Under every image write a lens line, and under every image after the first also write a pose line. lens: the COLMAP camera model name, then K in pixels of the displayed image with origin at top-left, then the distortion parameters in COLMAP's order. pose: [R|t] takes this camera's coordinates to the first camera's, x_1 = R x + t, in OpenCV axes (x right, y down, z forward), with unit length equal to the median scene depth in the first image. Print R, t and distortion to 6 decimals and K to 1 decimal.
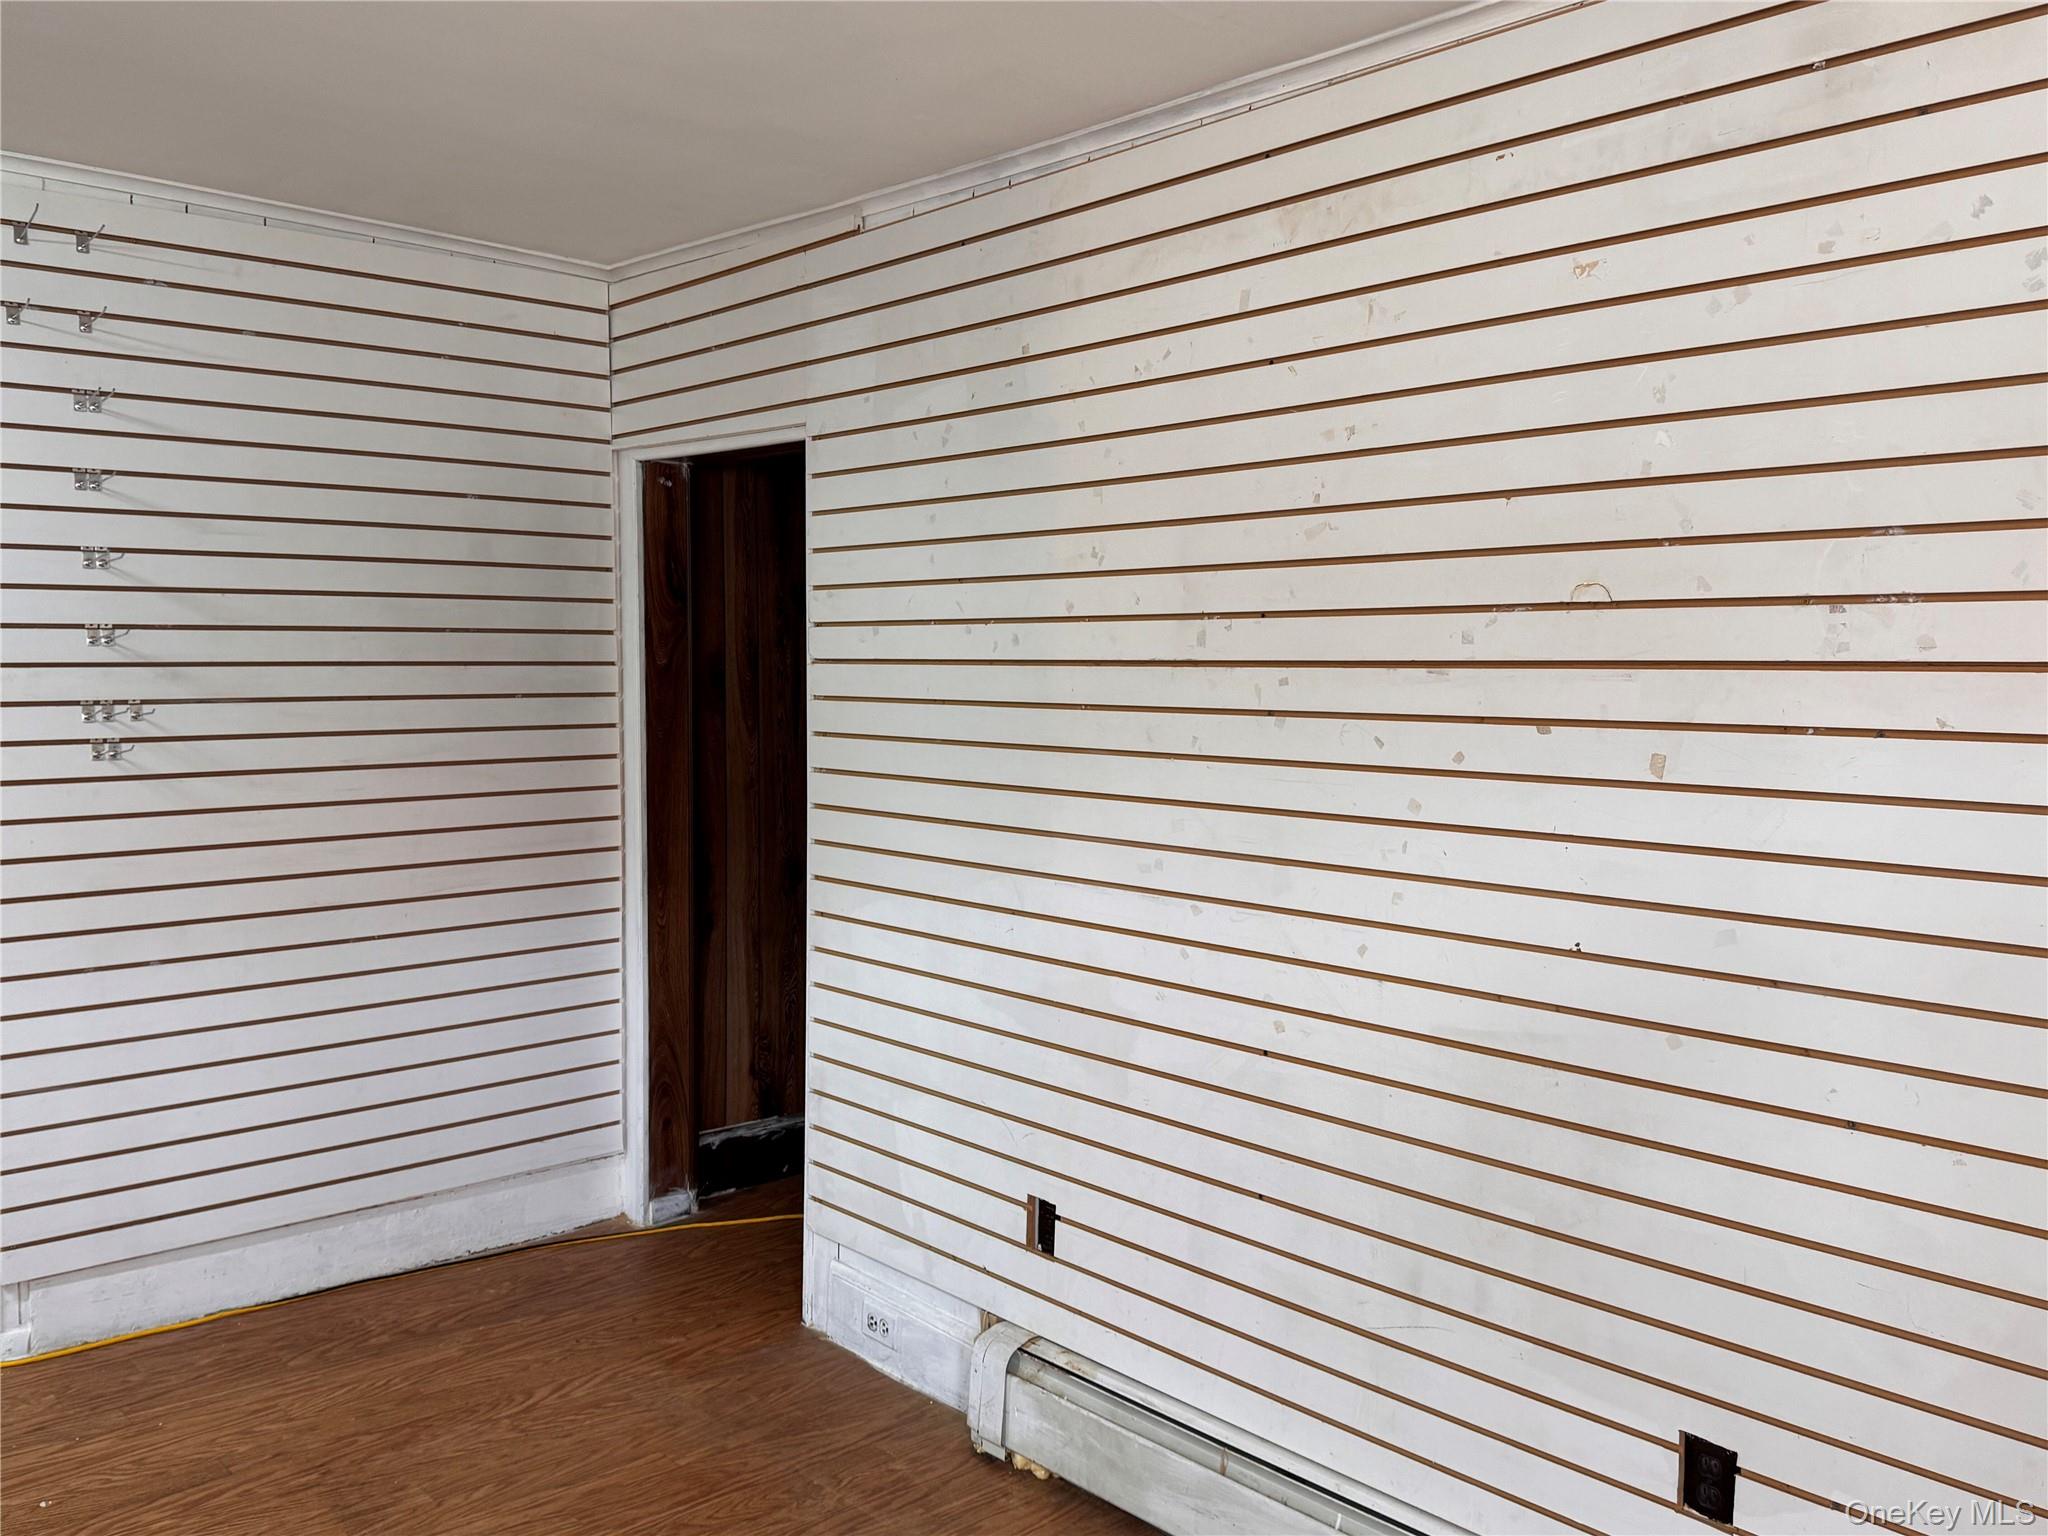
lens RADIAL K [[1691.1, 0, 1067.8], [0, 1691.1, 764.7], [0, 0, 1]] dist [0.105020, -0.167825]
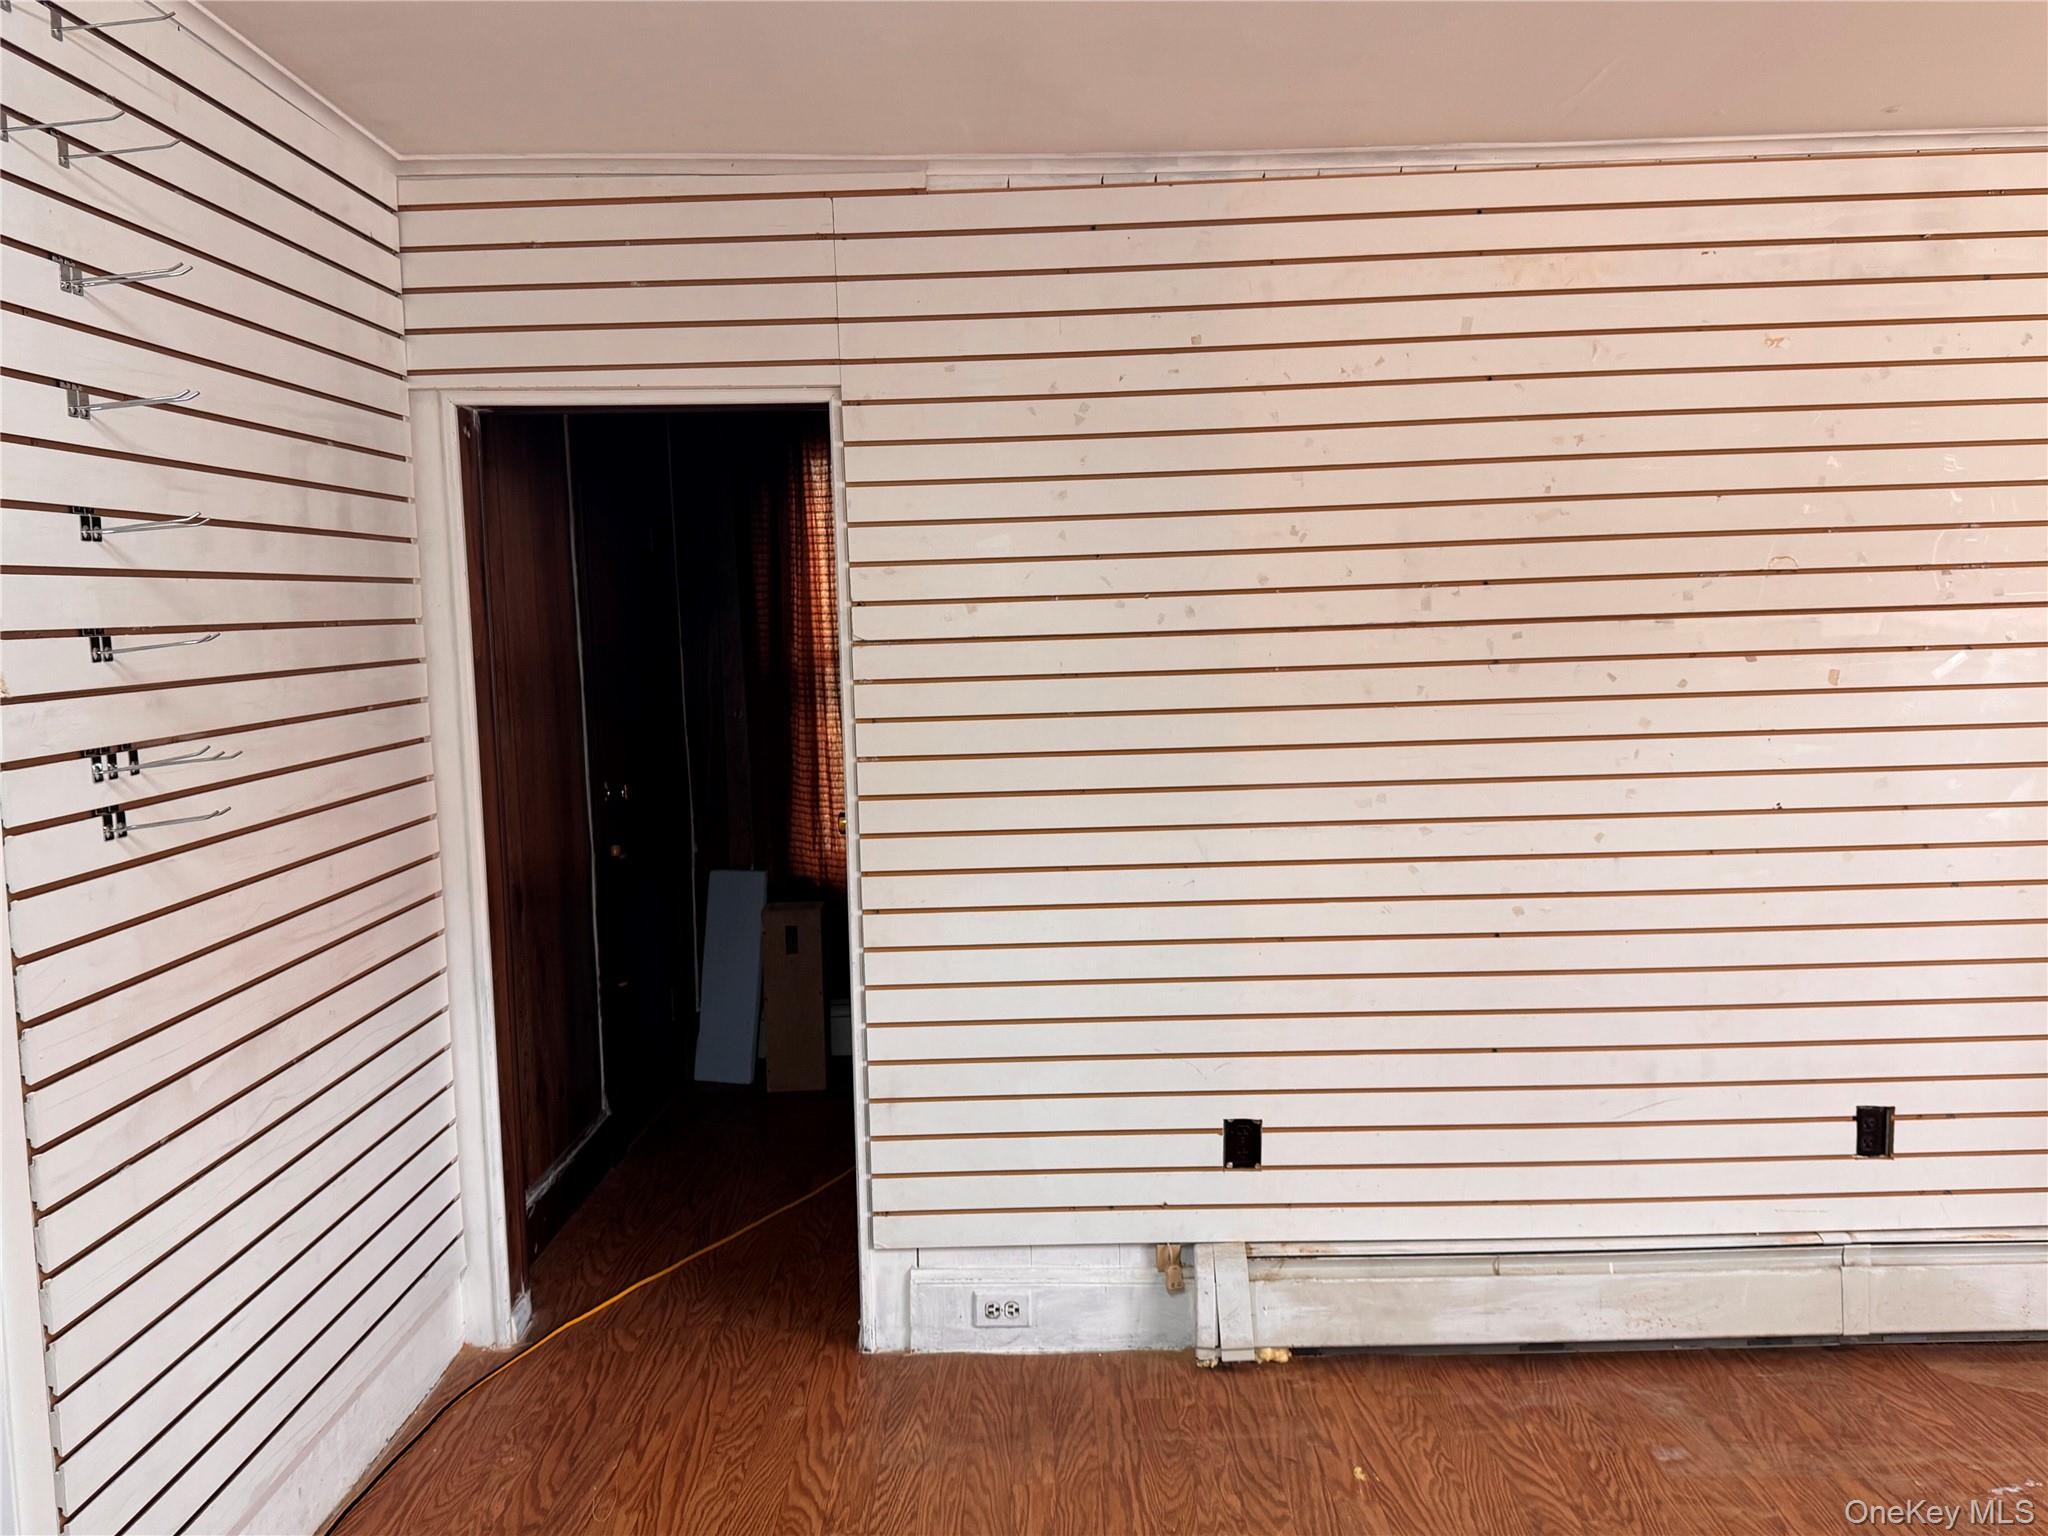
lens RADIAL K [[1691.1, 0, 1009.1], [0, 1691.1, 754.2], [0, 0, 1]] dist [0.105020, -0.167825]
pose [[0.677941, -0.087419, 0.729900, -0.919372], [0.078876, 0.995822, 0.046007, -0.042950], [-0.730873, 0.026382, 0.682004, 0.361685]]
